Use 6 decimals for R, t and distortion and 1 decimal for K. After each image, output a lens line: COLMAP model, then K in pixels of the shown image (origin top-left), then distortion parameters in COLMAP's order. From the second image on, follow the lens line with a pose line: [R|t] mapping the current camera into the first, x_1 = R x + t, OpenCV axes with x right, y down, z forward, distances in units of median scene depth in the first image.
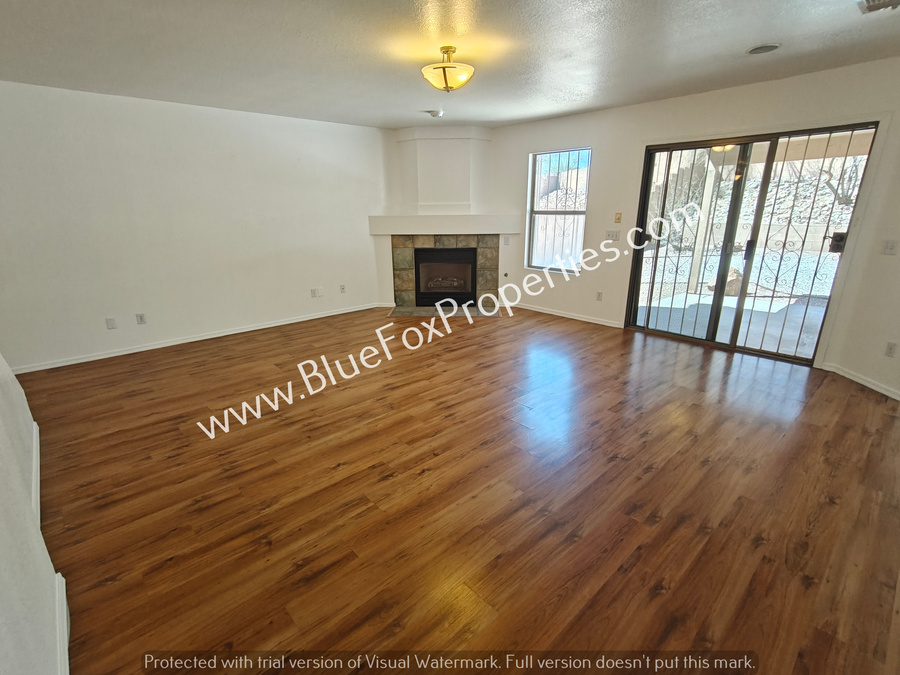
lens RADIAL K [[430.5, 0, 441.8], [0, 430.5, 341.3], [0, 0, 1]] dist [-0.000901, 0.001732]
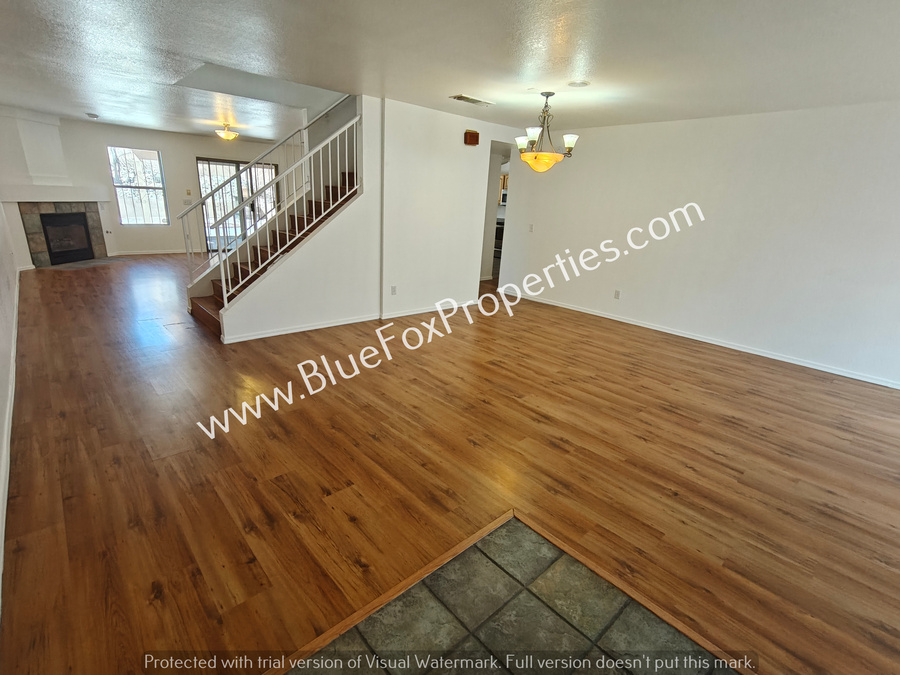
lens RADIAL K [[430.5, 0, 449.0], [0, 430.5, 338.6], [0, 0, 1]] dist [-0.000901, 0.001732]
pose [[-0.003450, -0.302124, 0.953262, -1.576539], [0.251223, 0.922434, 0.293263, 0.036716], [-0.967923, 0.240493, 0.072719, -0.083878]]
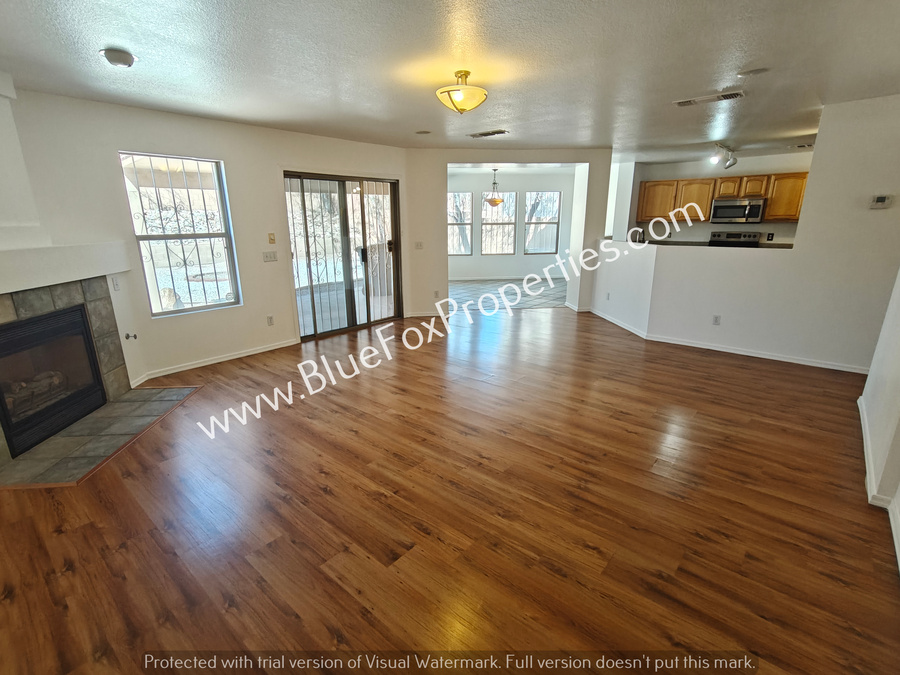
lens RADIAL K [[430.5, 0, 447.8], [0, 430.5, 338.3], [0, 0, 1]] dist [-0.000901, 0.001732]
pose [[-0.120324, -0.252392, 0.960115, -0.644216], [0.310944, 0.908894, 0.277896, -0.227130], [-0.942781, 0.331979, -0.030882, 0.723705]]
